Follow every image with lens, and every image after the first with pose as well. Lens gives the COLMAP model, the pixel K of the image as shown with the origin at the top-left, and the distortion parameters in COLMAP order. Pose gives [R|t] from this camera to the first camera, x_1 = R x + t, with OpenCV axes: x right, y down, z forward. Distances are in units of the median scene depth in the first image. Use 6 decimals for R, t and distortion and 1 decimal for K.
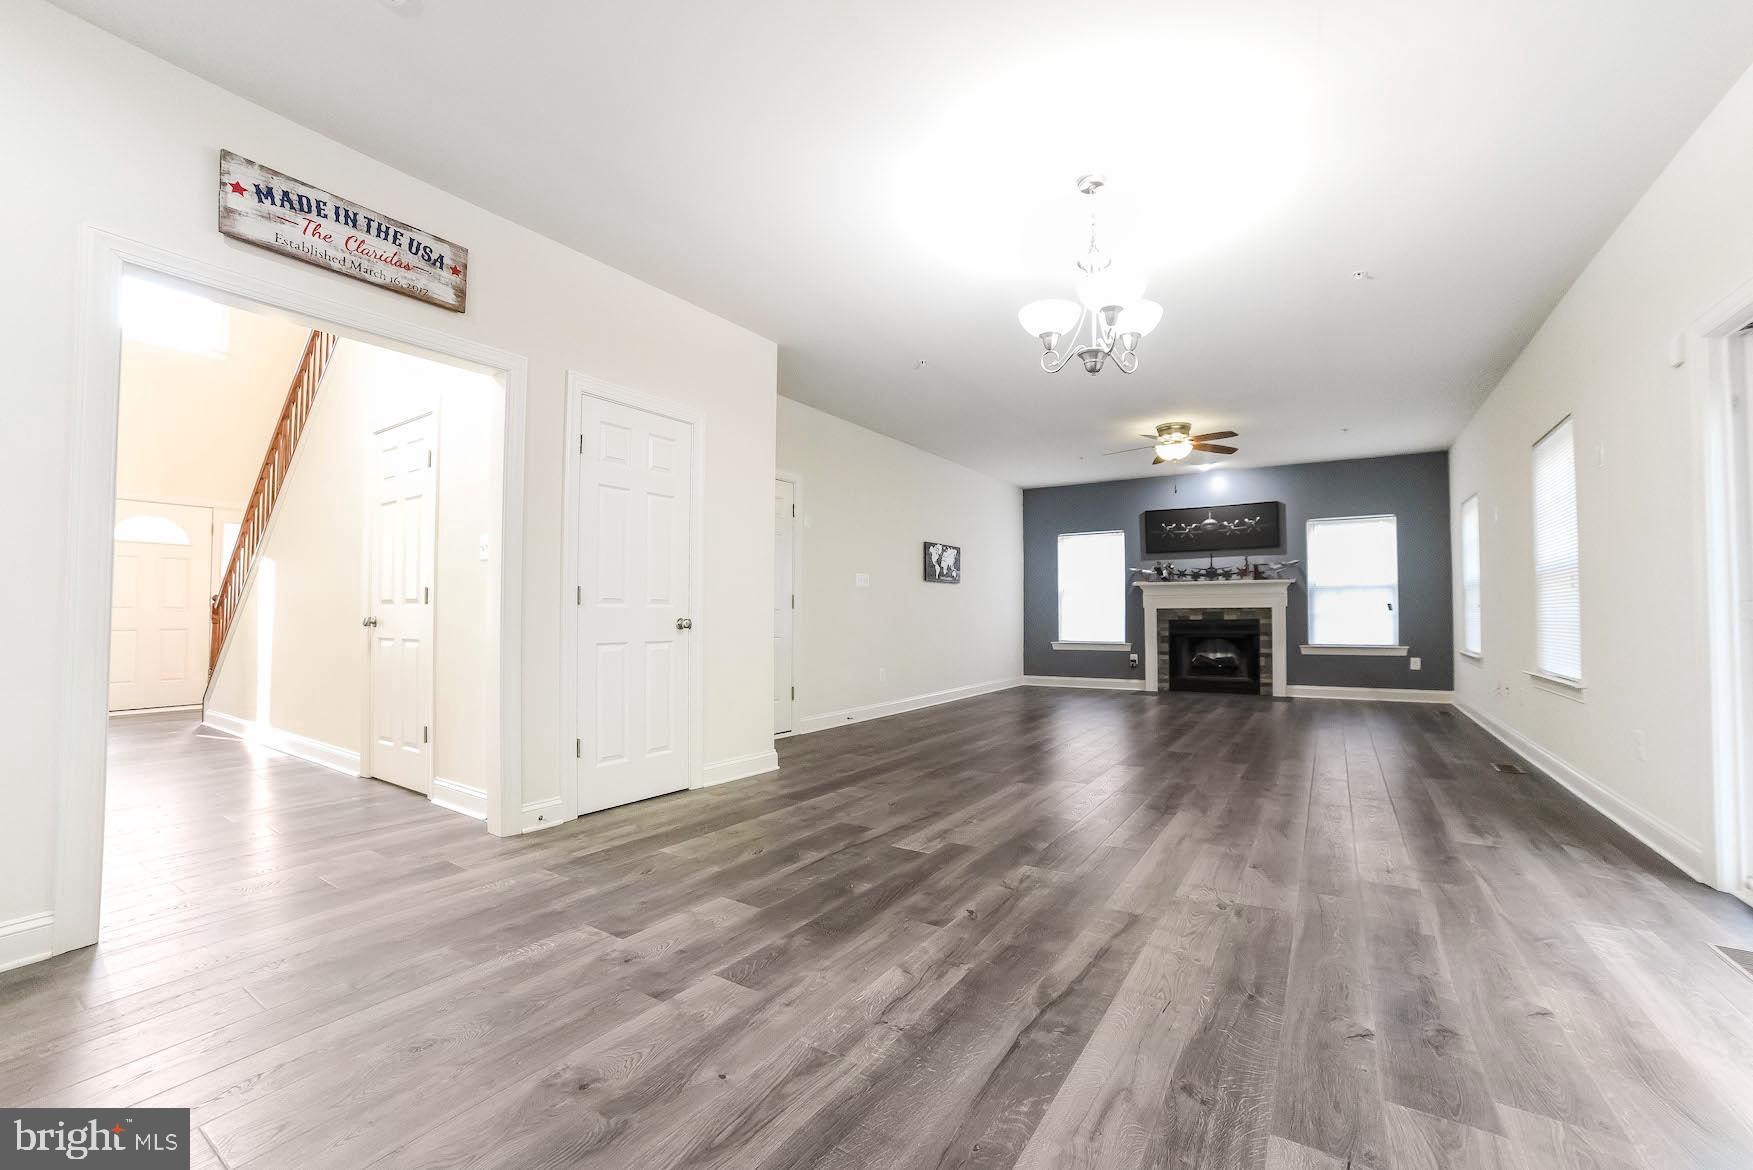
lens RADIAL K [[728.7, 0, 879.7], [0, 728.7, 593.6], [0, 0, 1]] dist [-0.122494, 0.055343]
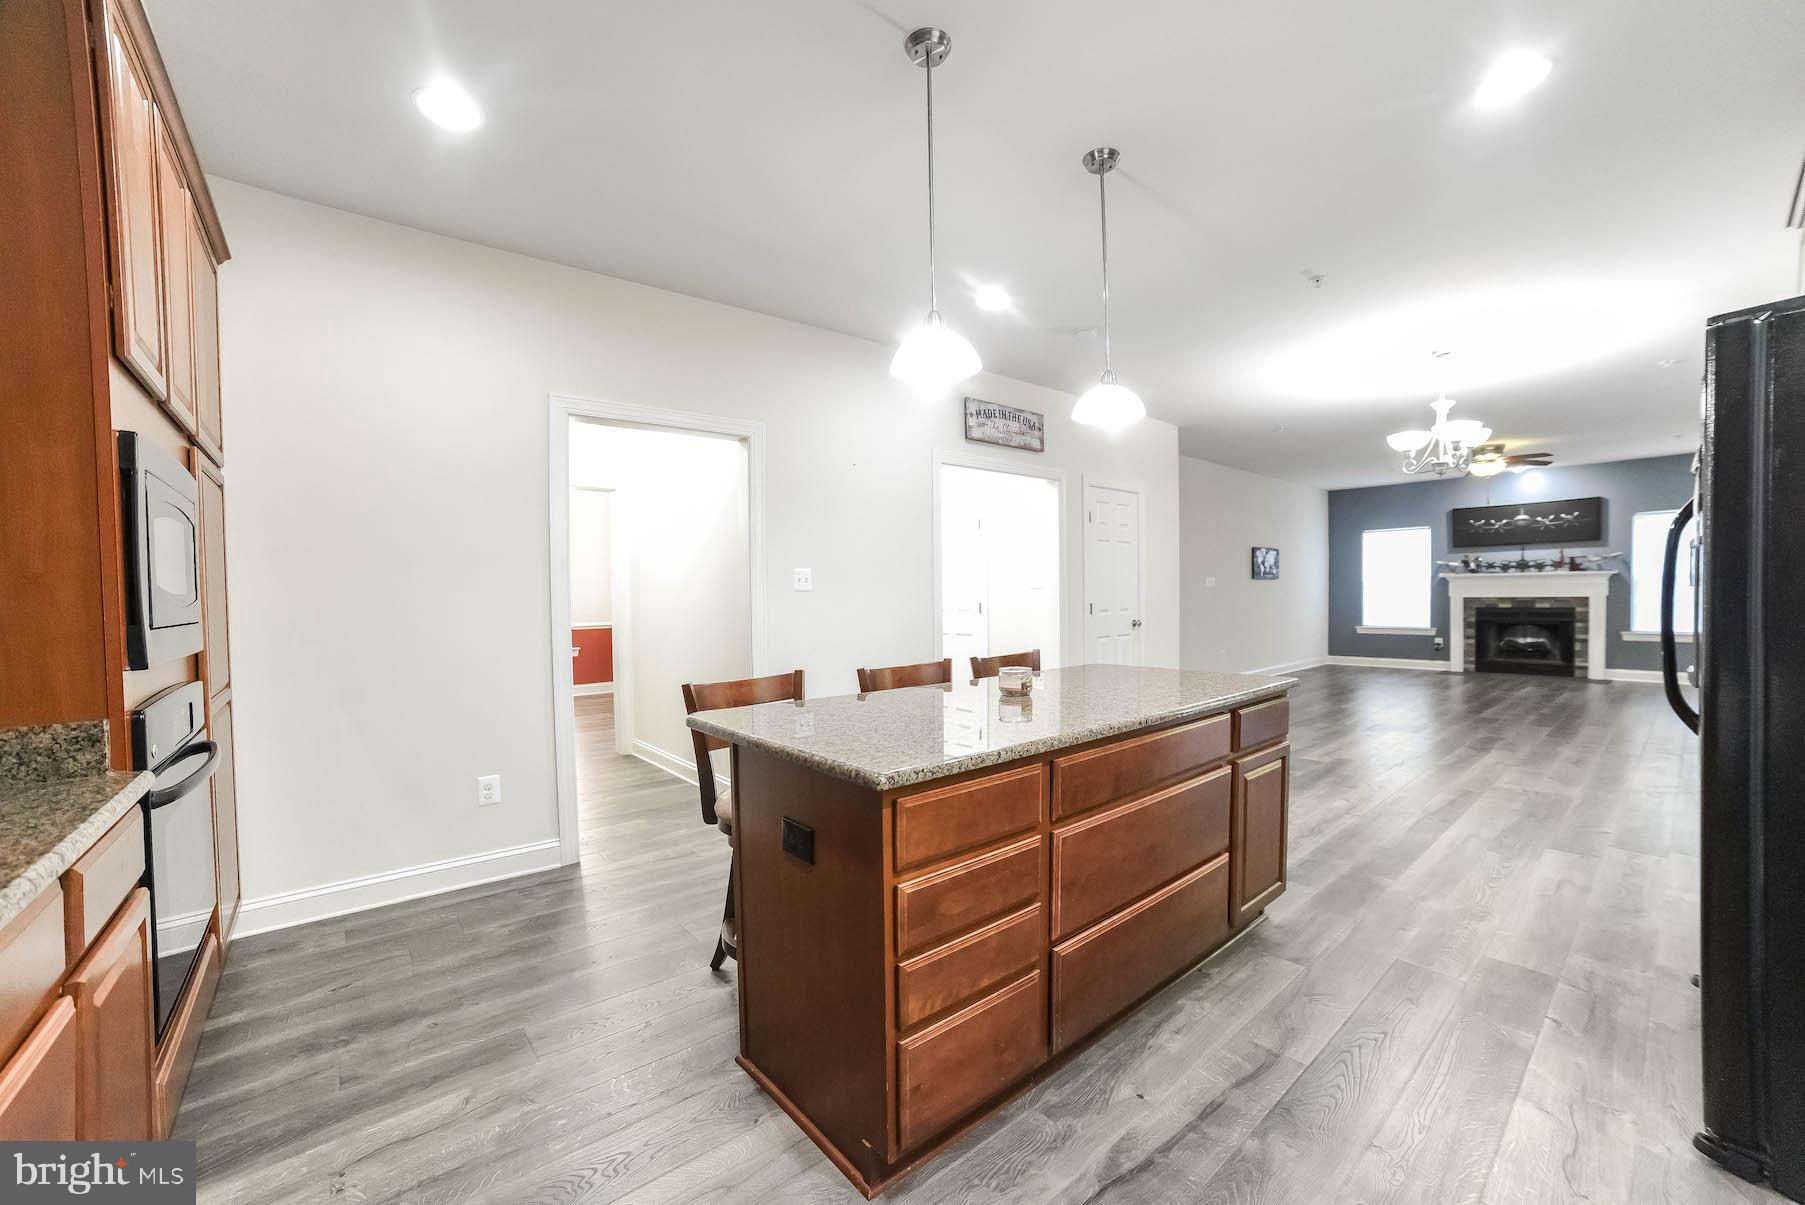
lens RADIAL K [[736.4, 0, 904.1], [0, 736.4, 613.5], [0, 0, 1]] dist [-0.087162, 0.034709]
pose [[0.959278, -0.005345, -0.282414, -0.146907], [0.022300, 0.998133, 0.056857, -0.038731], [0.281583, -0.060840, 0.957606, -0.318030]]
